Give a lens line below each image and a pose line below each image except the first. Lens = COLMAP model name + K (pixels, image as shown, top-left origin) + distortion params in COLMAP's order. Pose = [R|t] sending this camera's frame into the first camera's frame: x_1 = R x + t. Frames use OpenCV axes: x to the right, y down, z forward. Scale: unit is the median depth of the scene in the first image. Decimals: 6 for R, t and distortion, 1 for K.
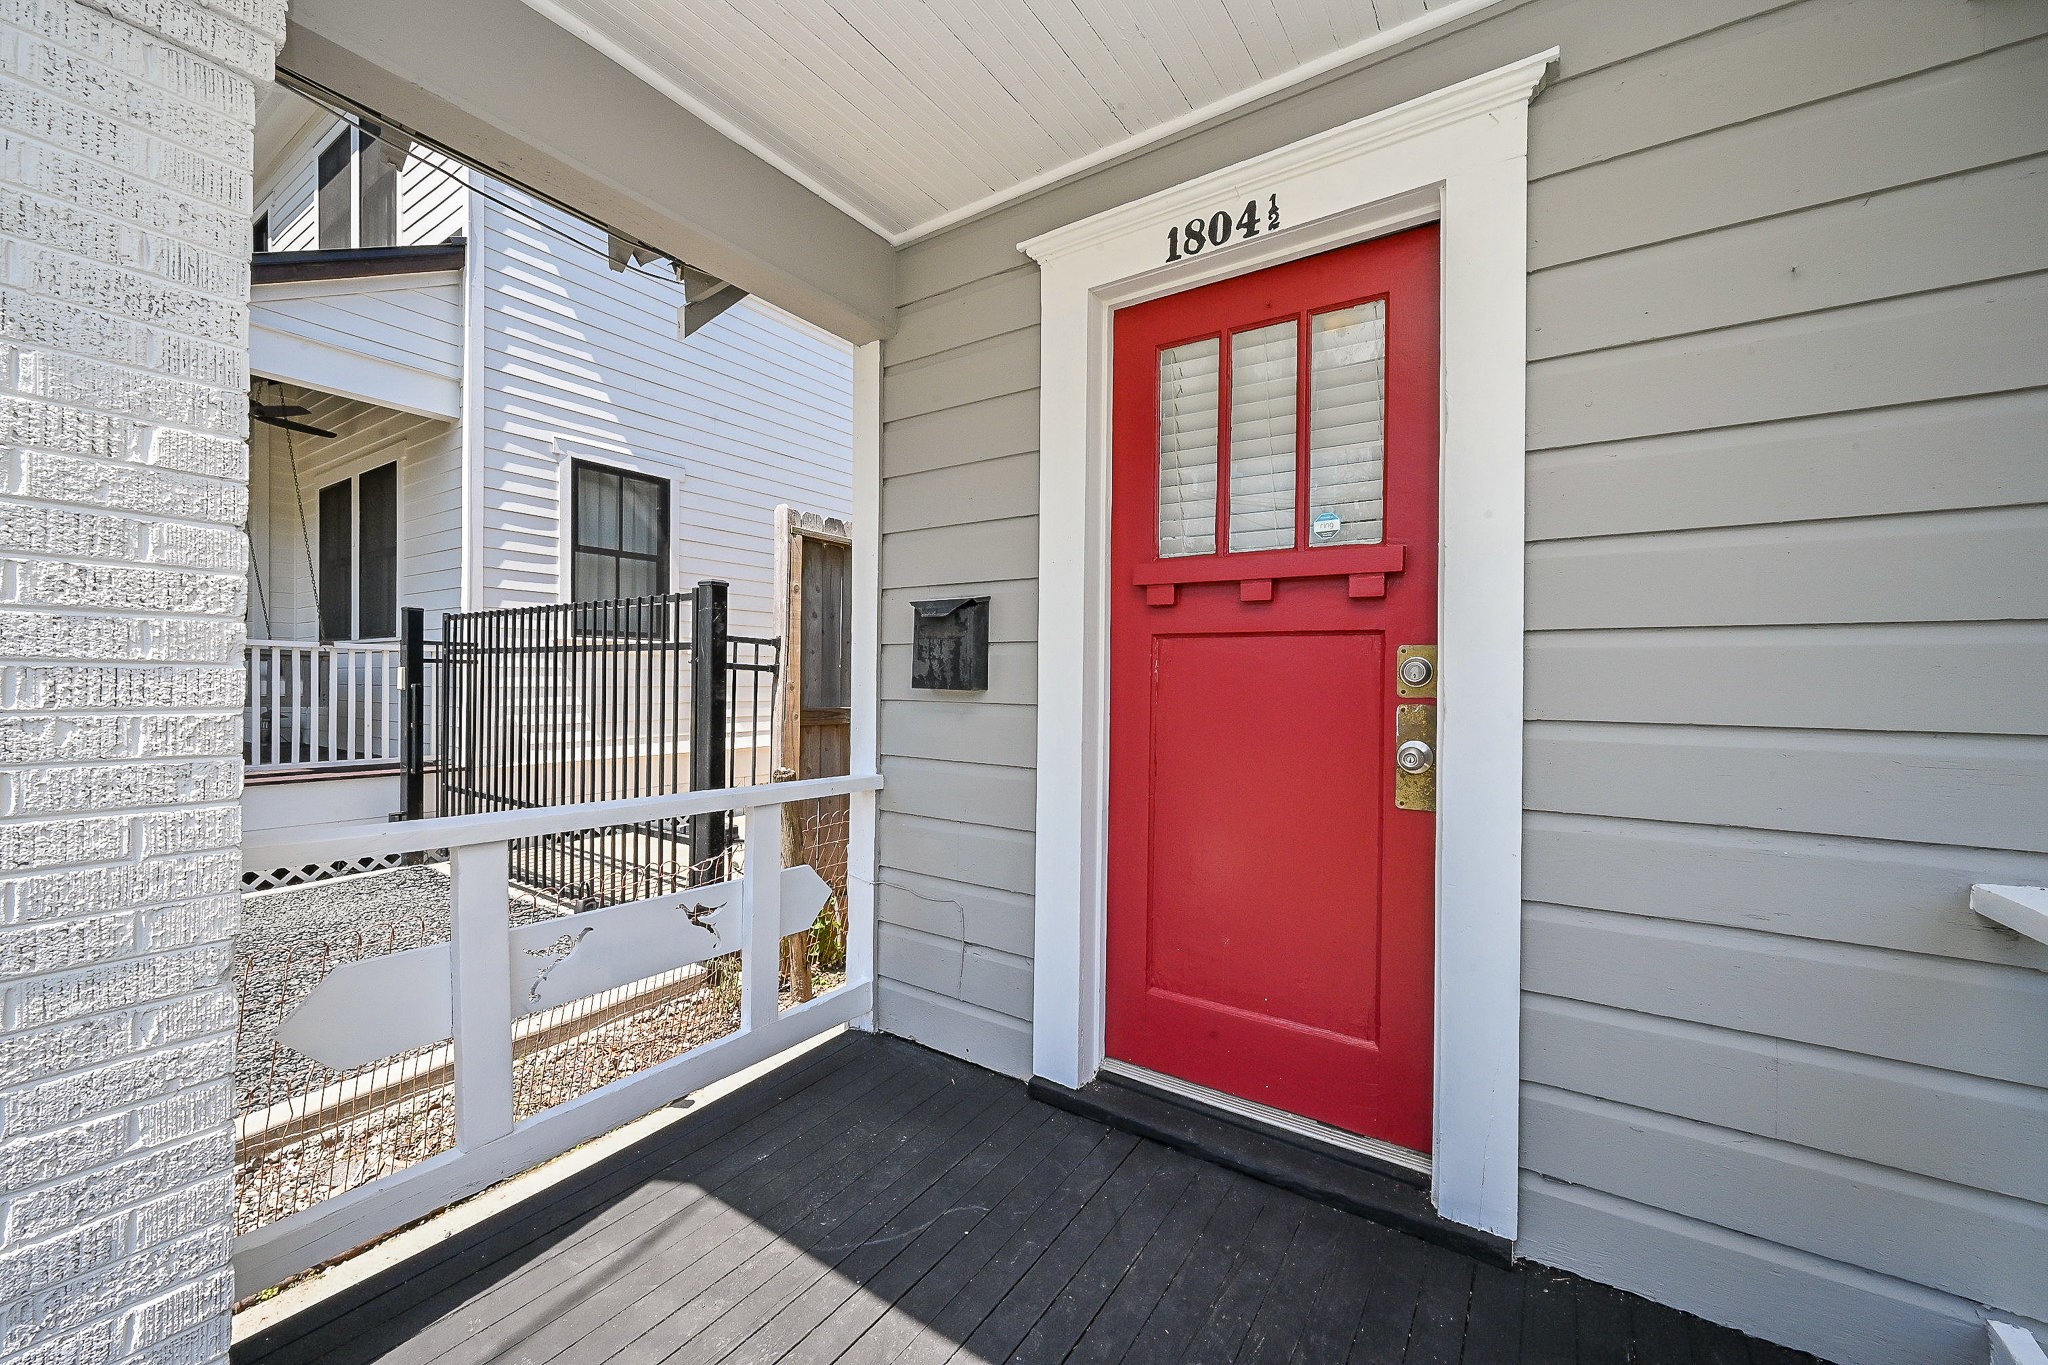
lens RADIAL K [[818.6, 0, 1016.3], [0, 818.6, 683.6], [0, 0, 1]] dist [-0.001348, -0.000077]
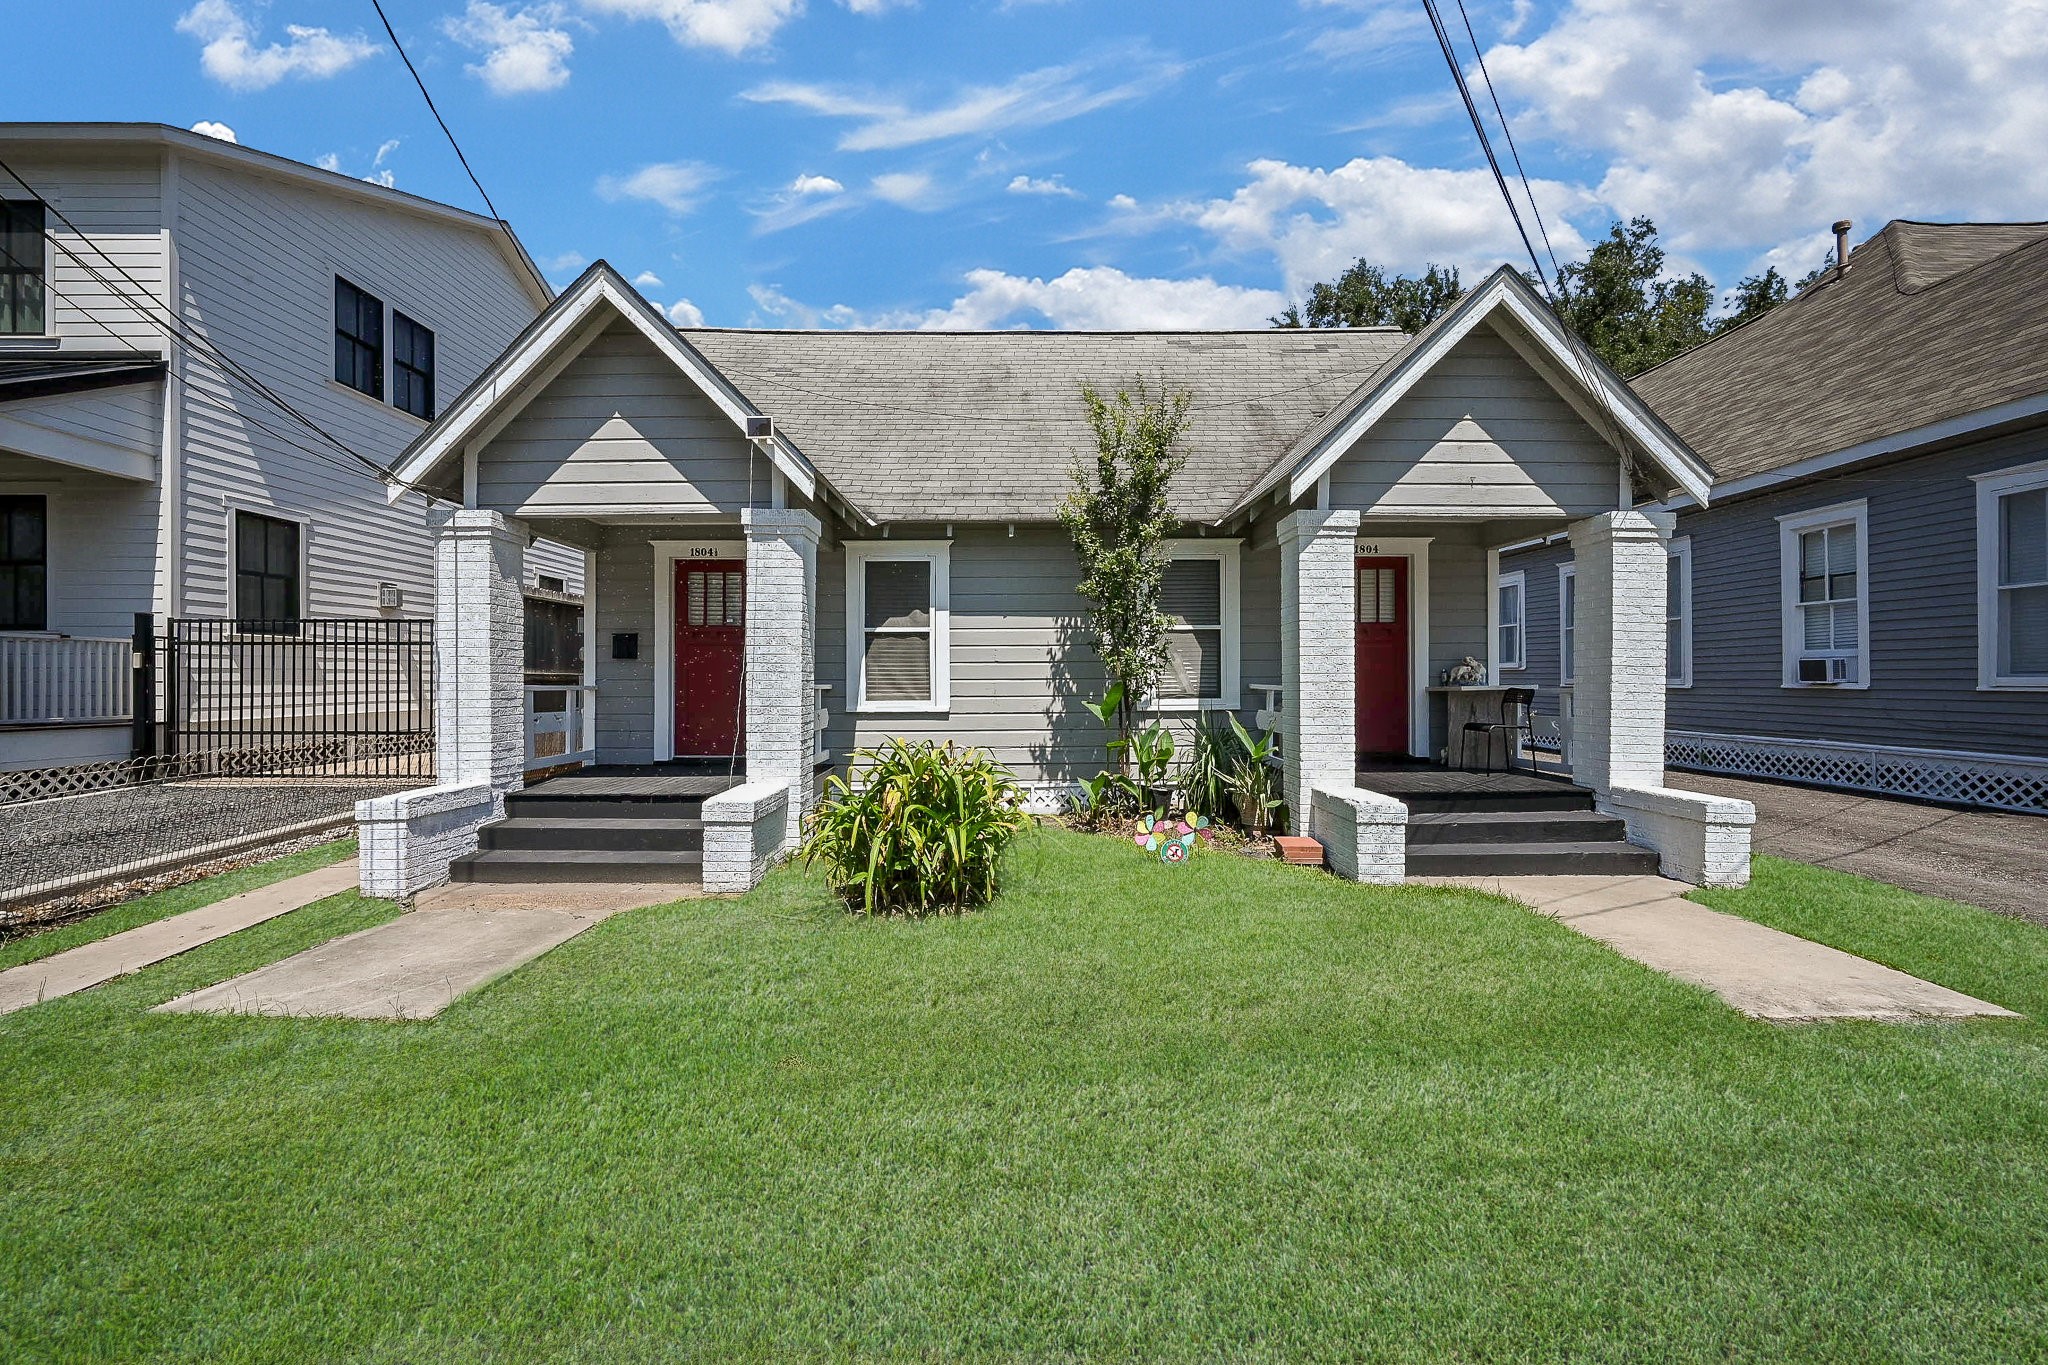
lens RADIAL K [[818.6, 0, 1016.3], [0, 818.6, 683.6], [0, 0, 1]] dist [-0.001348, -0.000077]
pose [[0.819745, -0.016556, 0.572489, -0.273561], [0.012553, 0.999861, 0.010942, 0.036283], [-0.572591, -0.001783, 0.819839, -1.078444]]
